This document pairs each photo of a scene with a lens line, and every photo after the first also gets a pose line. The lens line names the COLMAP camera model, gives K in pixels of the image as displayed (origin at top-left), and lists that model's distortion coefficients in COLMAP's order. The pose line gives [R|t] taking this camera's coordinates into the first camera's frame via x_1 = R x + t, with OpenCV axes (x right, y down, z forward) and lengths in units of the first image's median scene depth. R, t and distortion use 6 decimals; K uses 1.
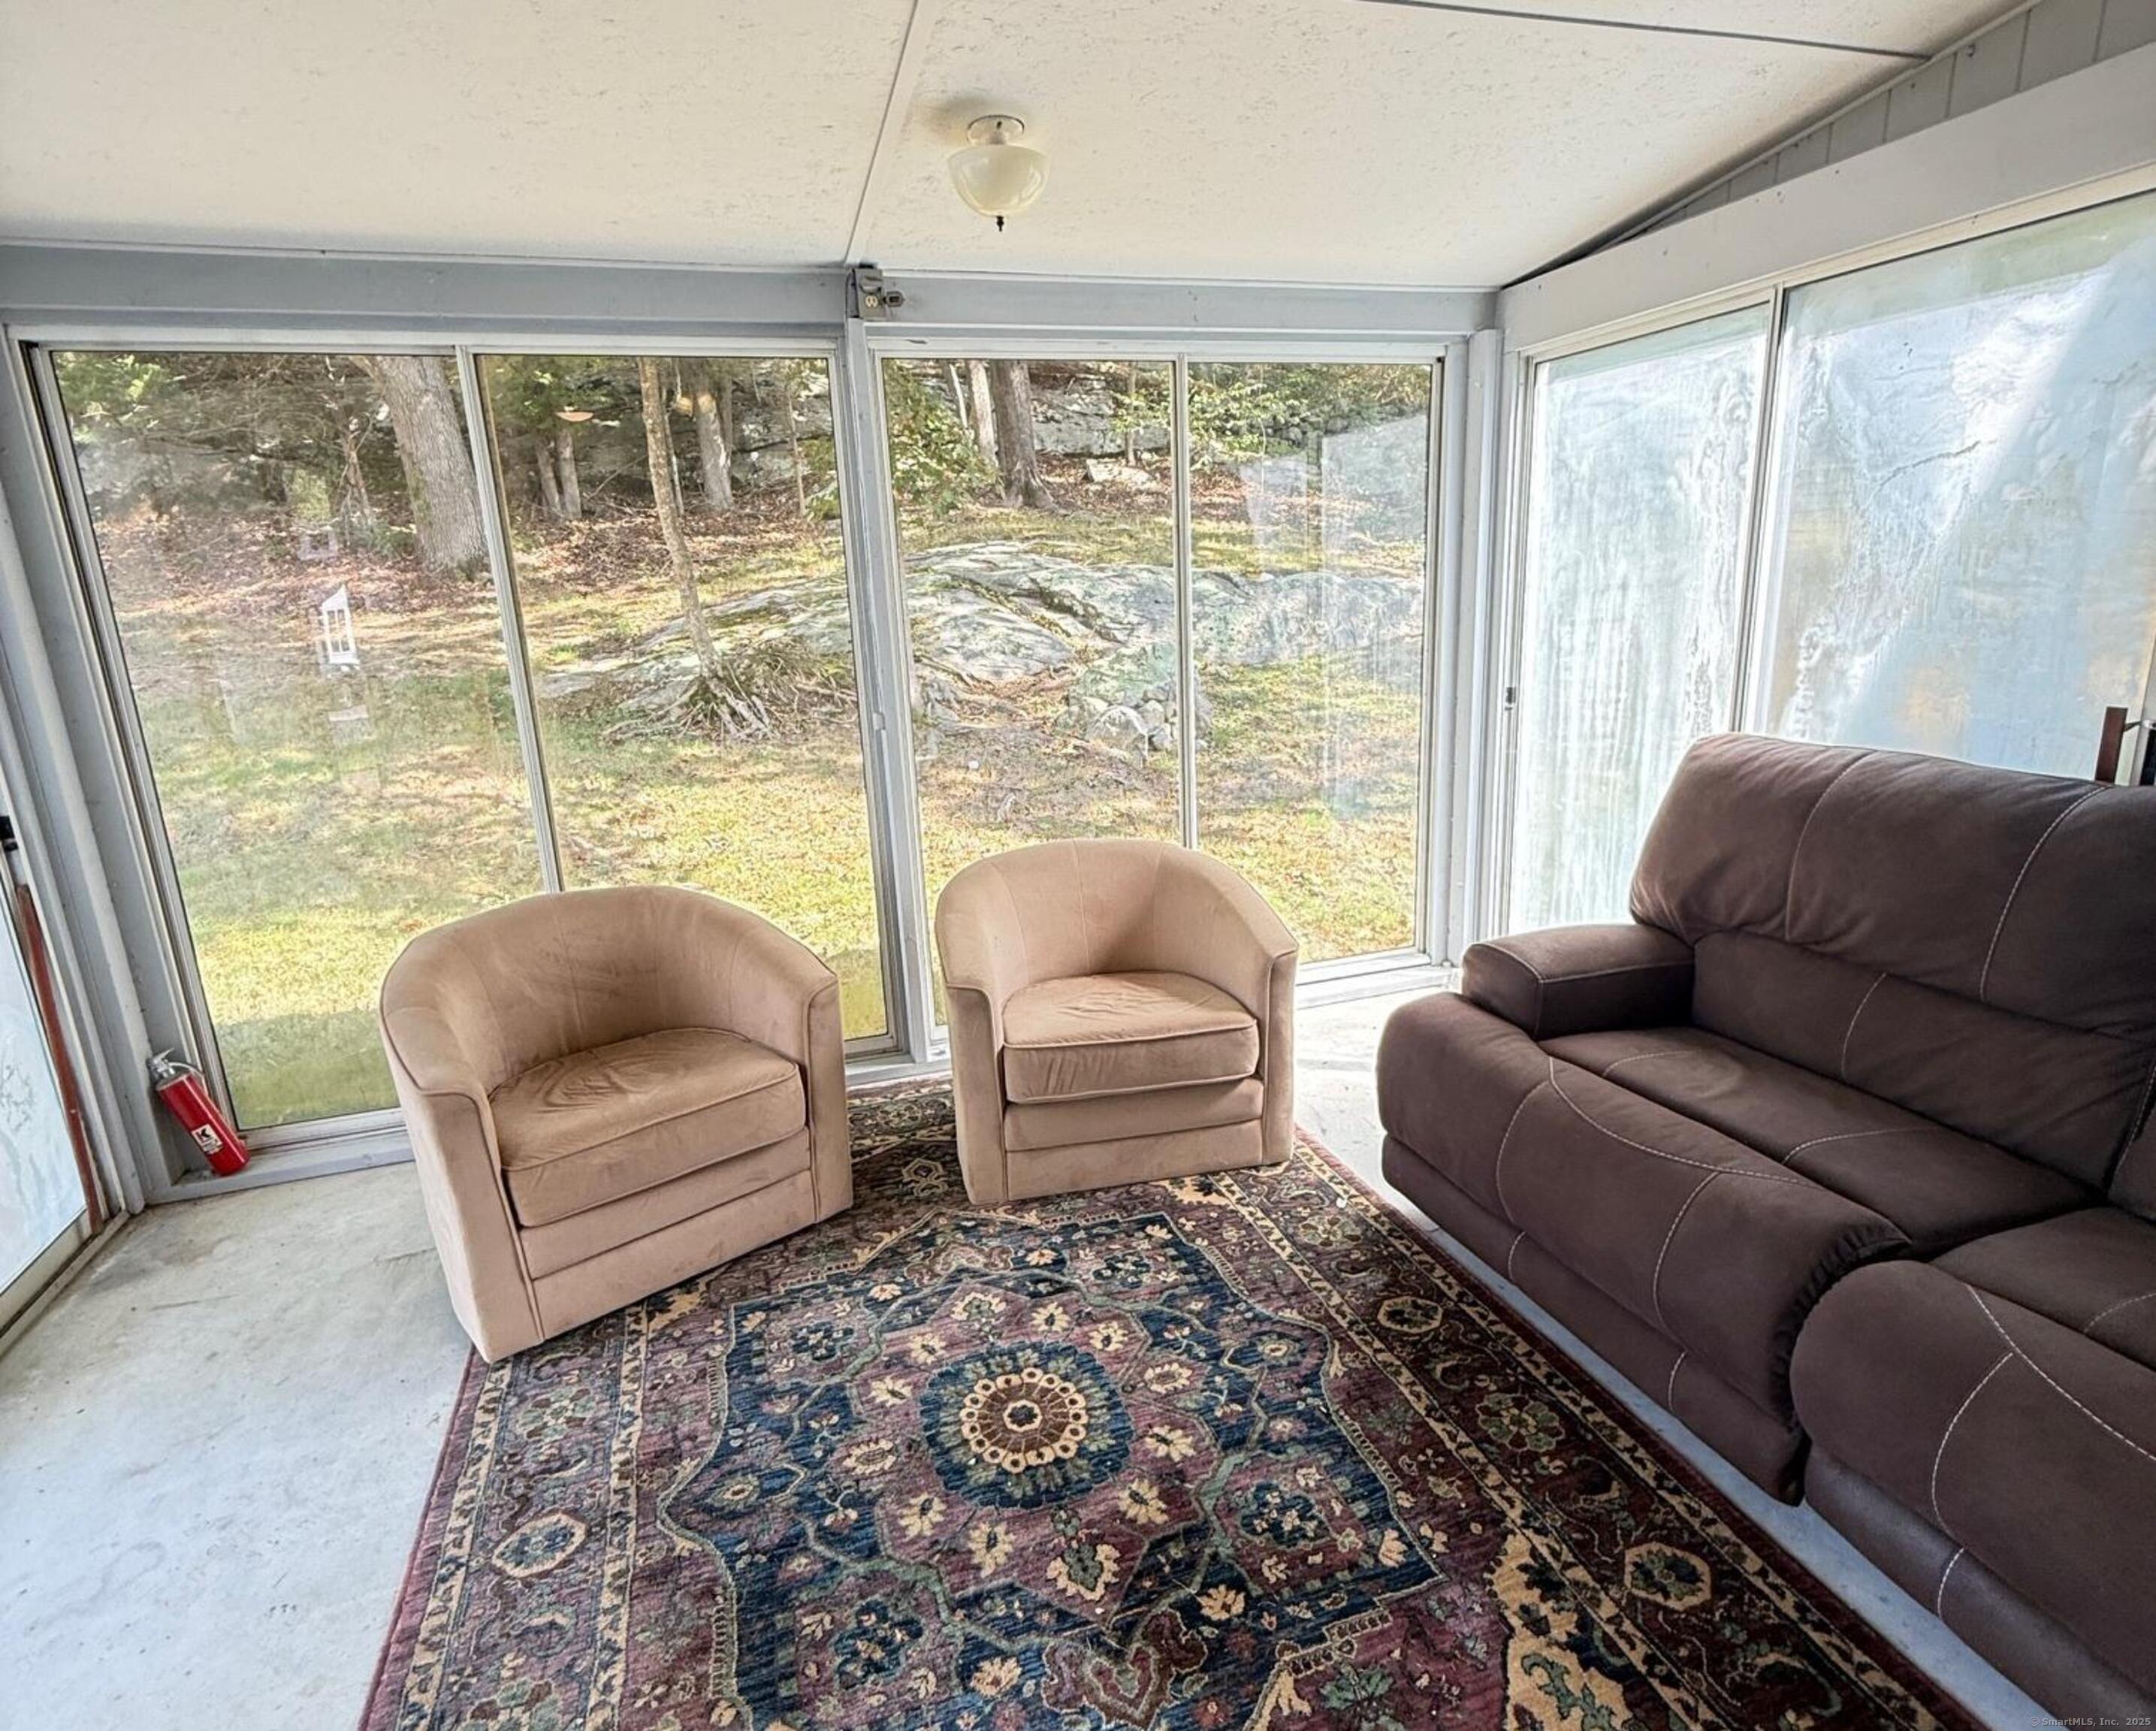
lens RADIAL K [[1146.8, 0, 1089.3], [0, 1146.8, 870.7], [0, 0, 1]] dist [0.003961, 0.001462]
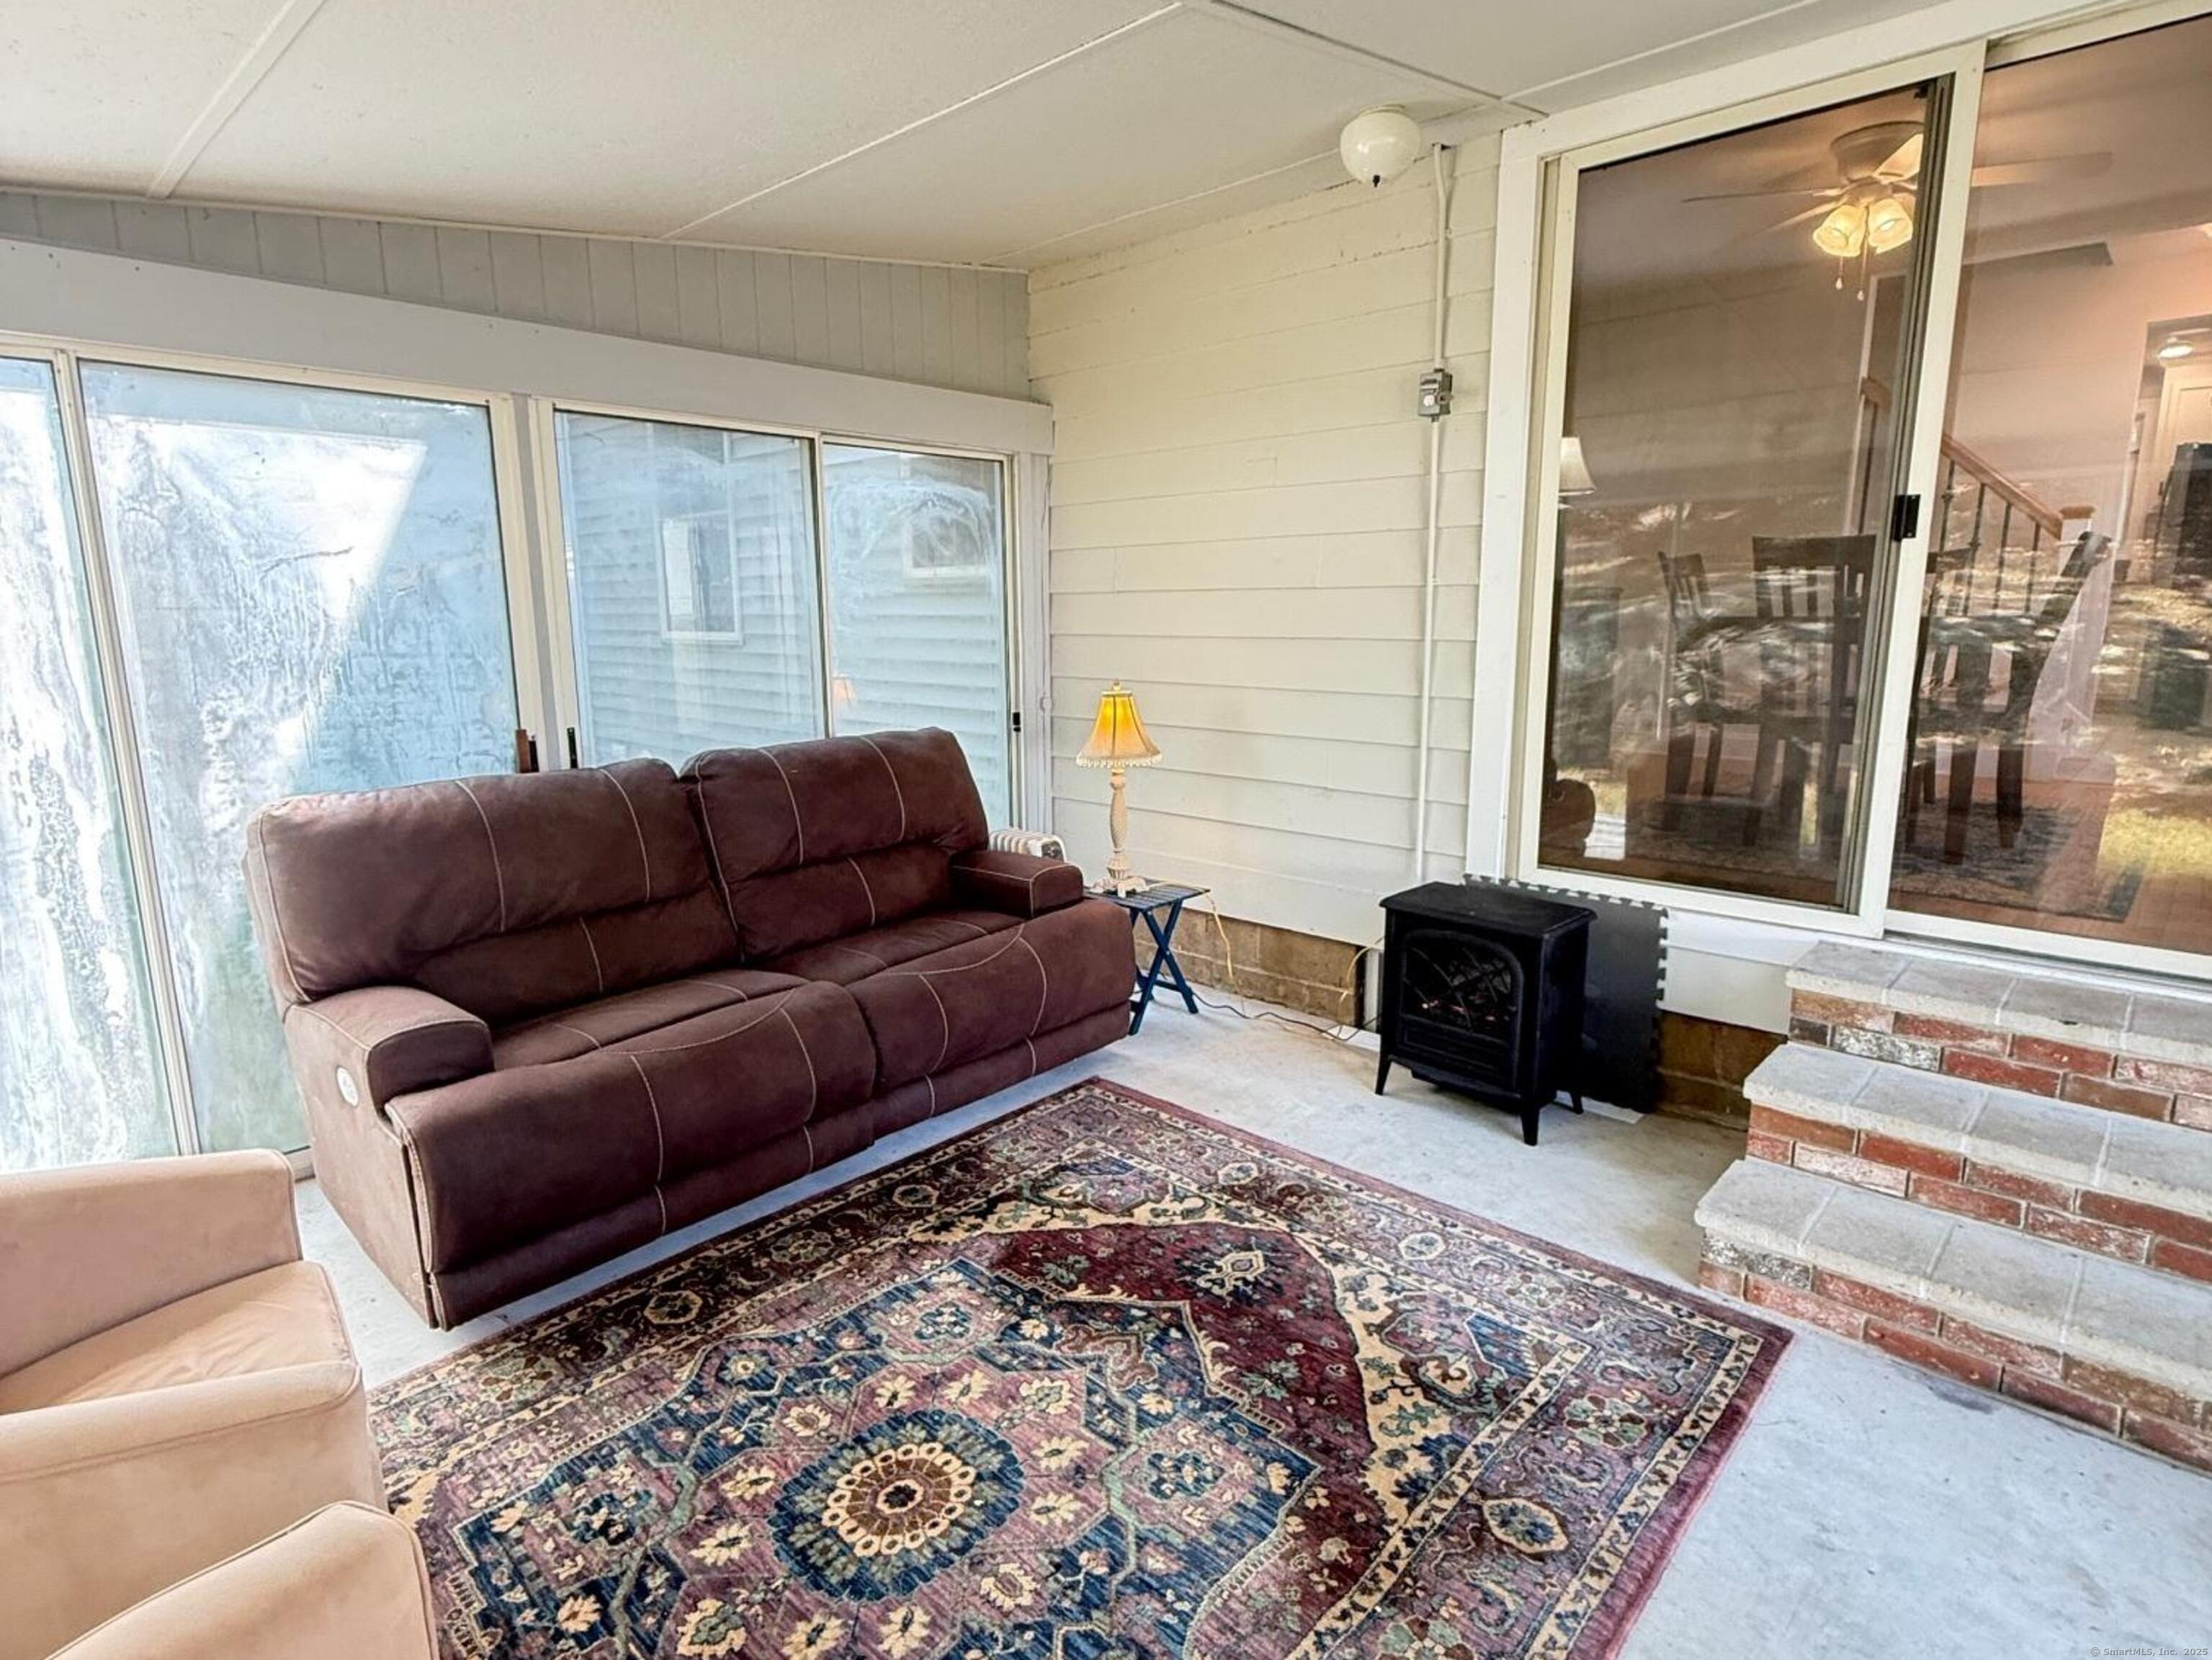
lens RADIAL K [[1168.7, 0, 1119.3], [0, 1168.7, 826.9], [0, 0, 1]] dist [-0.002807, -0.001100]
pose [[-0.487495, -0.111637, 0.865959, -0.986202], [0.252694, 0.931309, 0.262317, -0.254429], [-0.835760, 0.346701, -0.425799, 1.164867]]
